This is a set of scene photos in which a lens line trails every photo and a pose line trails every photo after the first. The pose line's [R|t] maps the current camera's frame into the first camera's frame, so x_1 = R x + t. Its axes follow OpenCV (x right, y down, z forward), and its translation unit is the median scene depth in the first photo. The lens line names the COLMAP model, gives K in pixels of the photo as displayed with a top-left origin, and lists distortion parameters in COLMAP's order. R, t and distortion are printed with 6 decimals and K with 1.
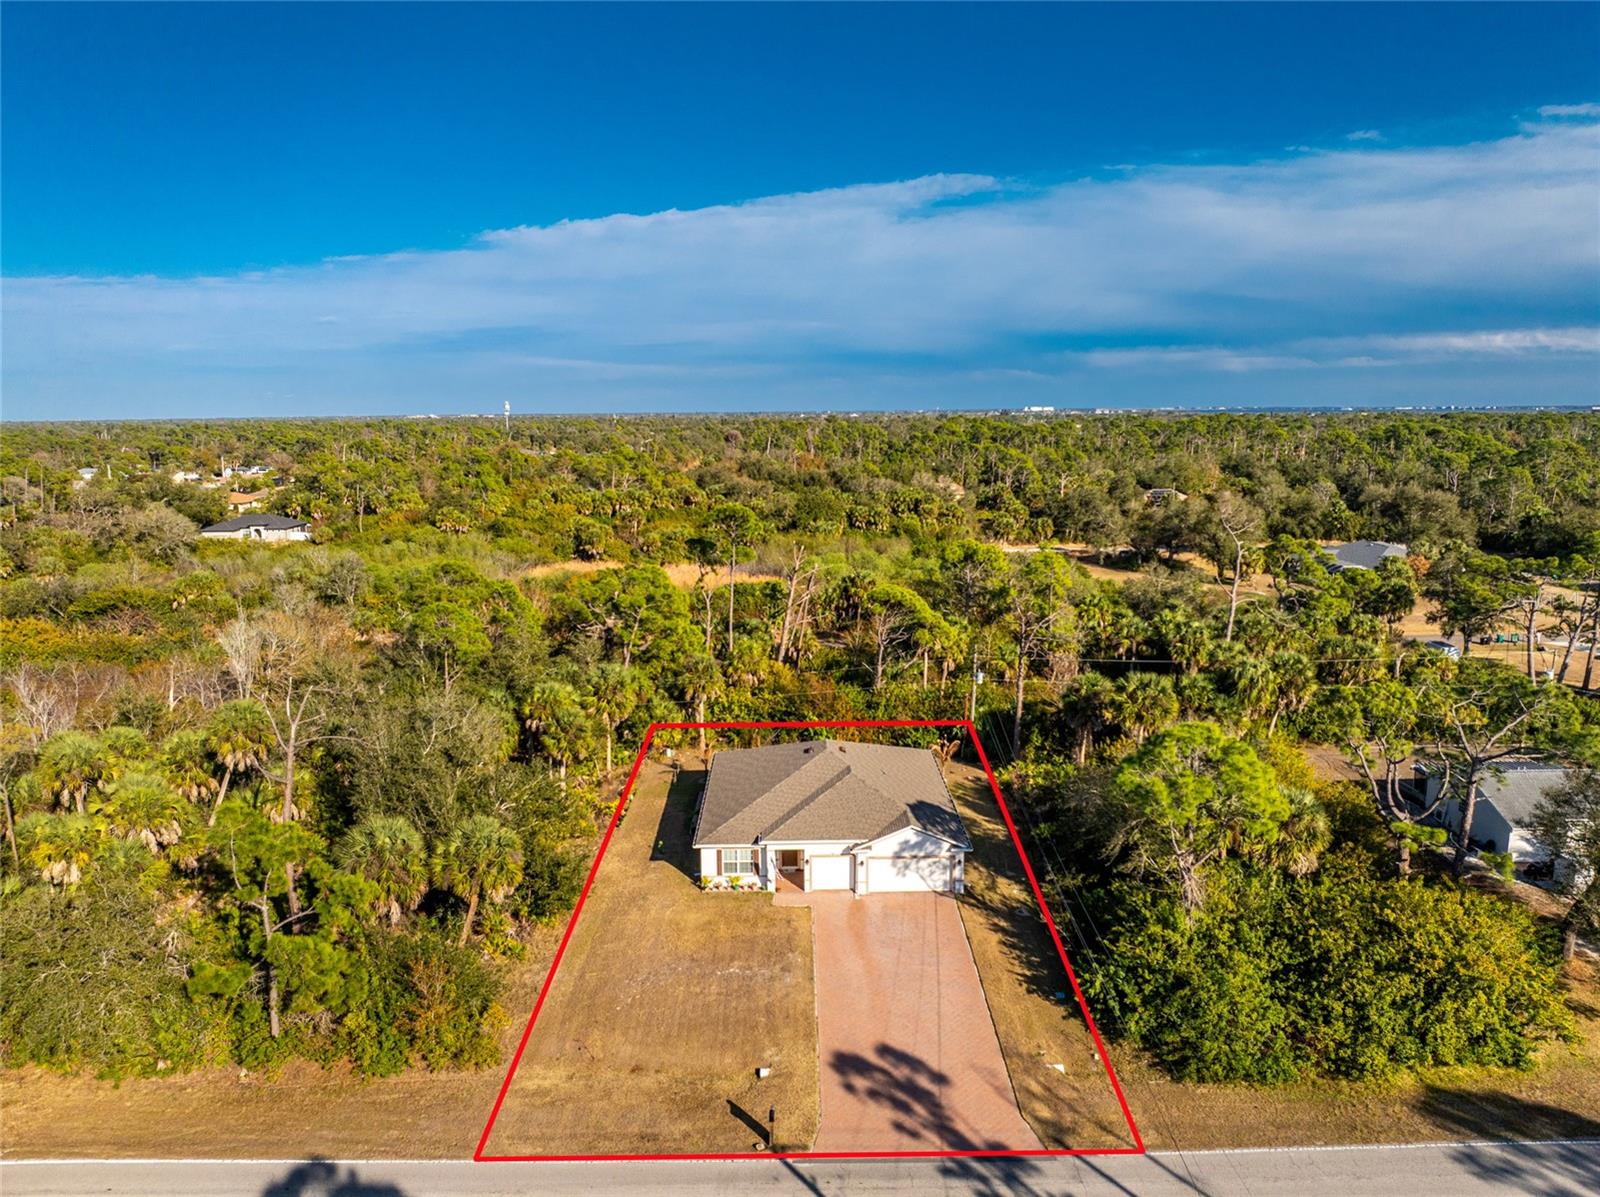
lens RADIAL K [[1124.8, 0, 800.0], [0, 1124.8, 598.5], [0, 0, 1]] dist [-0.034958, 0.005135]
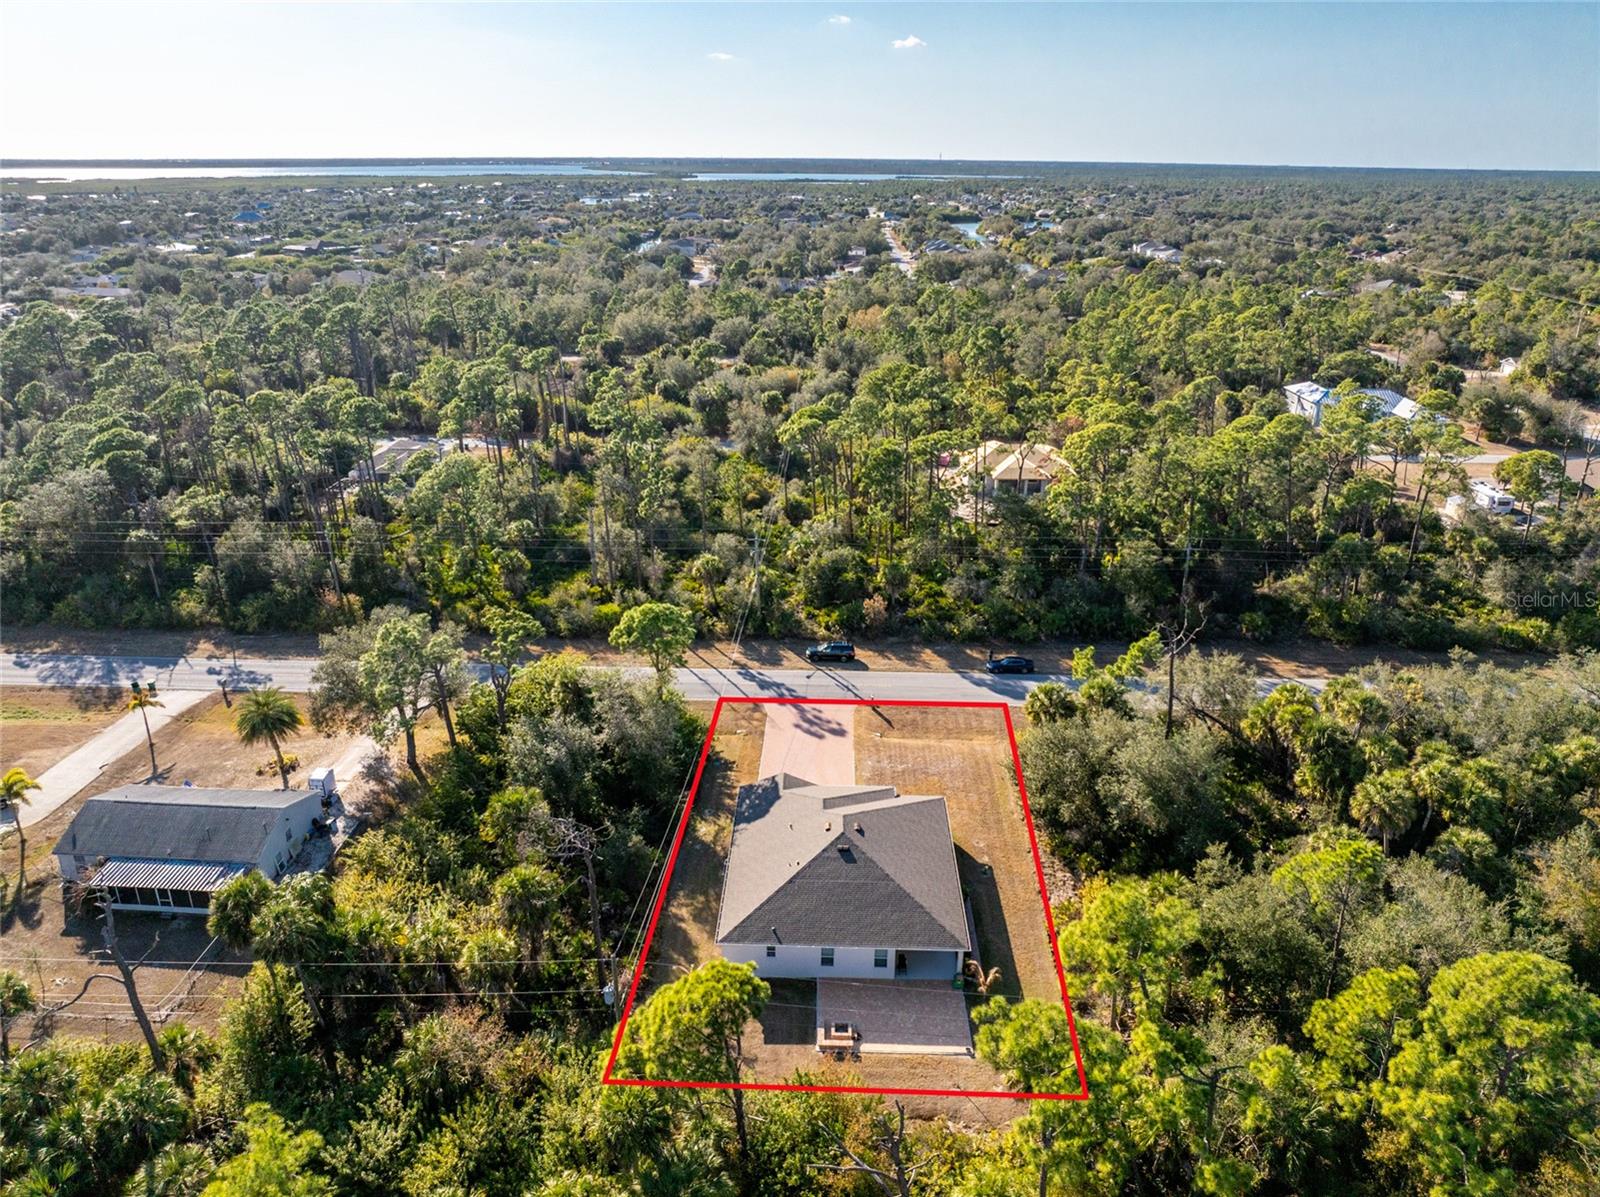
lens RADIAL K [[1124.8, 0, 800.0], [0, 1124.8, 598.5], [0, 0, 1]] dist [-0.034958, 0.005135]
pose [[-0.999408, -0.008964, 0.033209, 0.036870], [0.009287, 0.859269, 0.511439, -0.674029], [-0.033120, 0.511445, -0.858677, 2.049705]]
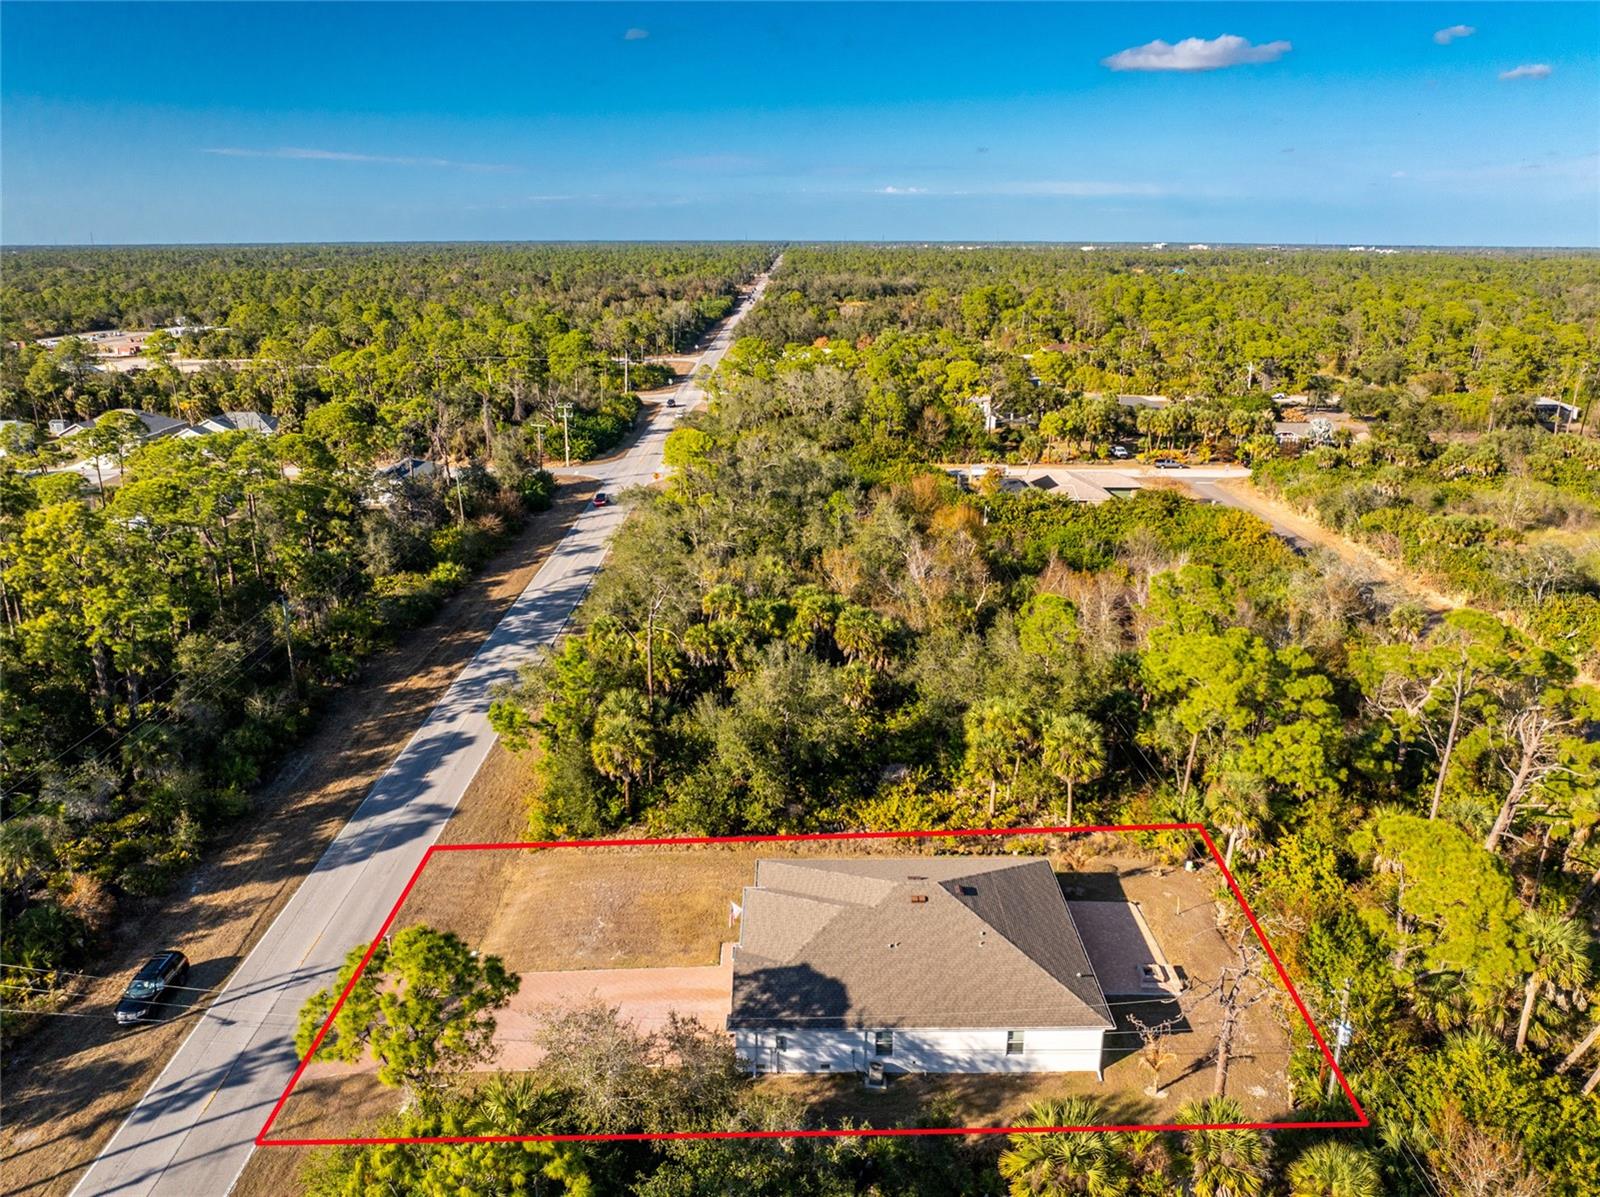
lens RADIAL K [[1124.8, 0, 800.0], [0, 1124.8, 598.5], [0, 0, 1]] dist [-0.034958, 0.005135]
pose [[-0.009397, 0.315647, -0.948830, 0.850765], [-0.154403, 0.937034, 0.313252, -0.354453], [0.987963, 0.149445, 0.039932, 0.963298]]
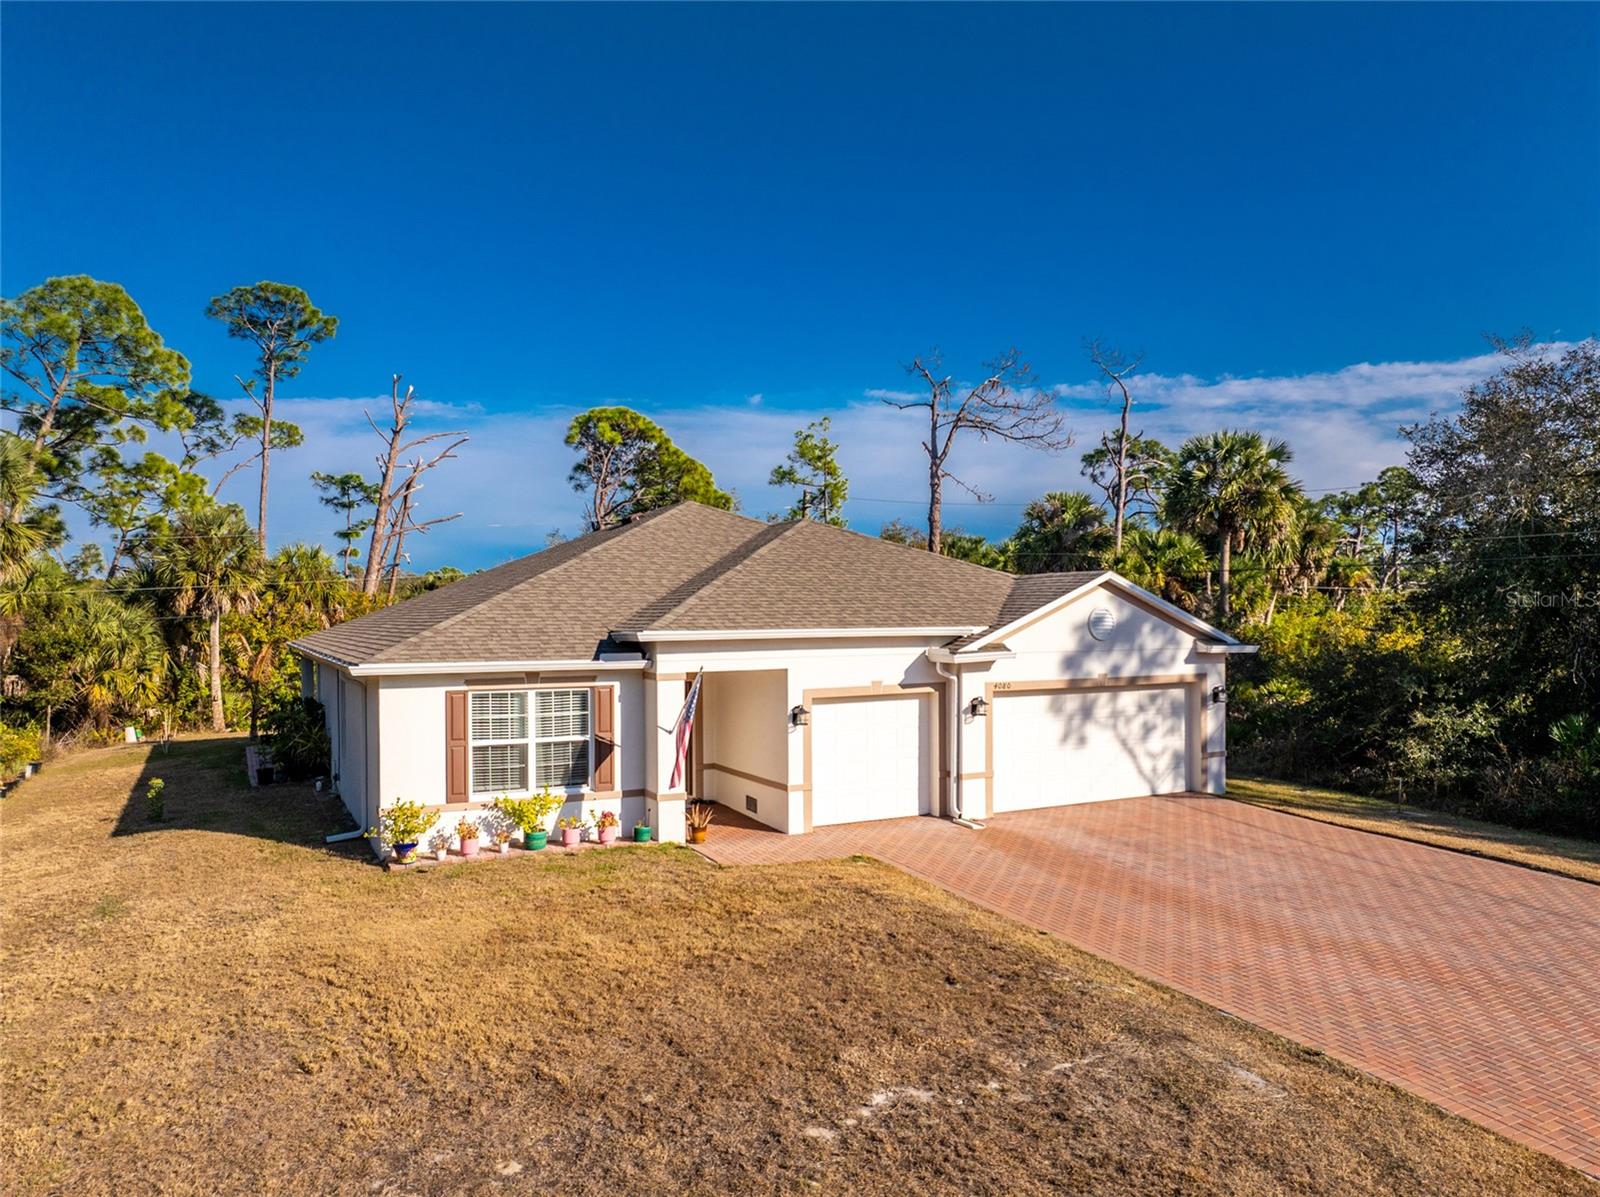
lens RADIAL K [[1124.8, 0, 800.0], [0, 1124.8, 598.5], [0, 0, 1]] dist [-0.034958, 0.005135]
pose [[0.891801, 0.009324, 0.452331, -0.118417], [0.075889, 0.982539, -0.169874, 0.254392], [-0.446017, 0.185820, 0.875523, 0.758229]]
